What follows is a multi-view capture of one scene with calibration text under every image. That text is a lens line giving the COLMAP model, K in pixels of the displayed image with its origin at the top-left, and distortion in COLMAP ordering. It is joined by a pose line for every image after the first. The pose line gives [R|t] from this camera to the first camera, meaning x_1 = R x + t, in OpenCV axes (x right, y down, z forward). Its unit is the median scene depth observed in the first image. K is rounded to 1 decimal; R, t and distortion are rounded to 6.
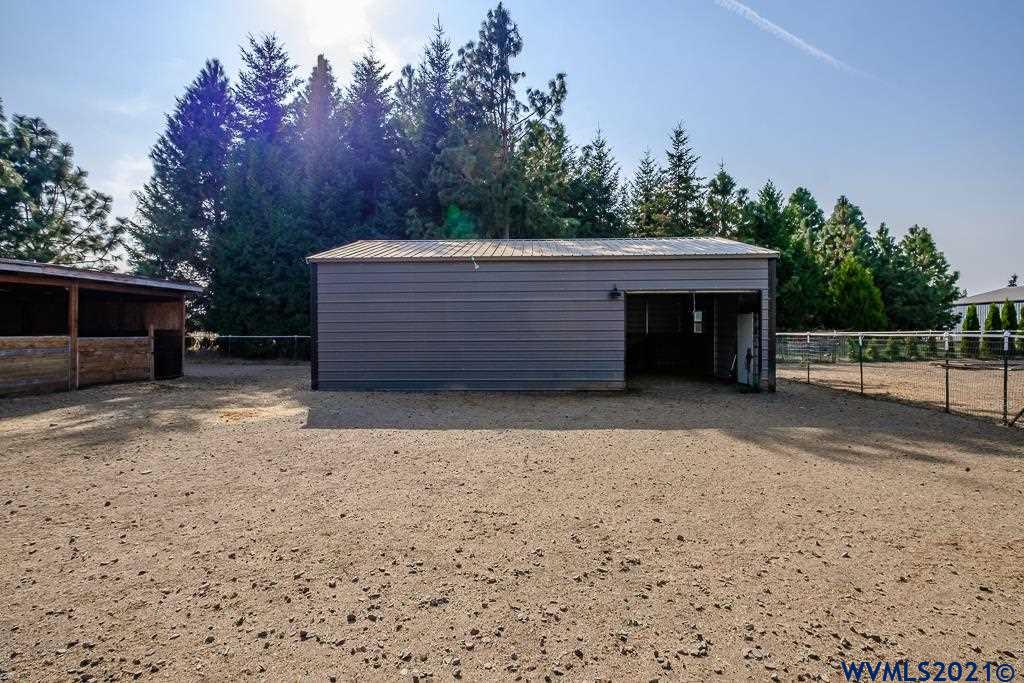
lens RADIAL K [[524.6, 0, 511.7], [0, 524.6, 335.9], [0, 0, 1]] dist [0.001666, 0.000130]
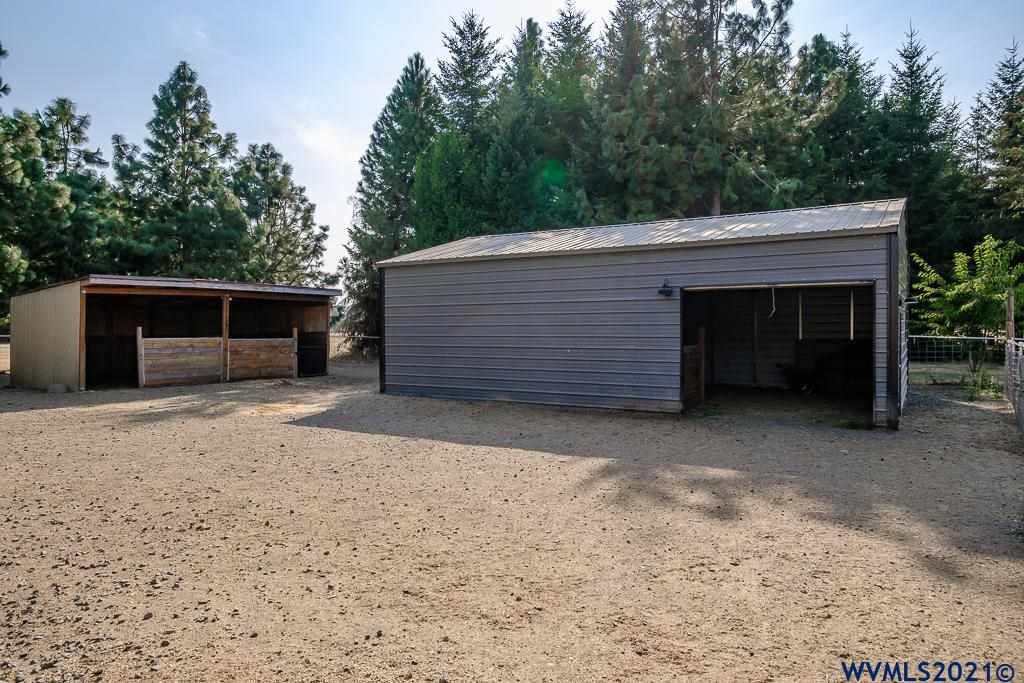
lens RADIAL K [[679.1, 0, 511.9], [0, 679.1, 339.6], [0, 0, 1]] dist [0.000130, 0.002438]
pose [[0.864462, 0.011040, -0.502577, 0.292380], [-0.008433, 0.999937, 0.007461, -0.007168], [0.502628, -0.002211, 0.864500, -0.005086]]
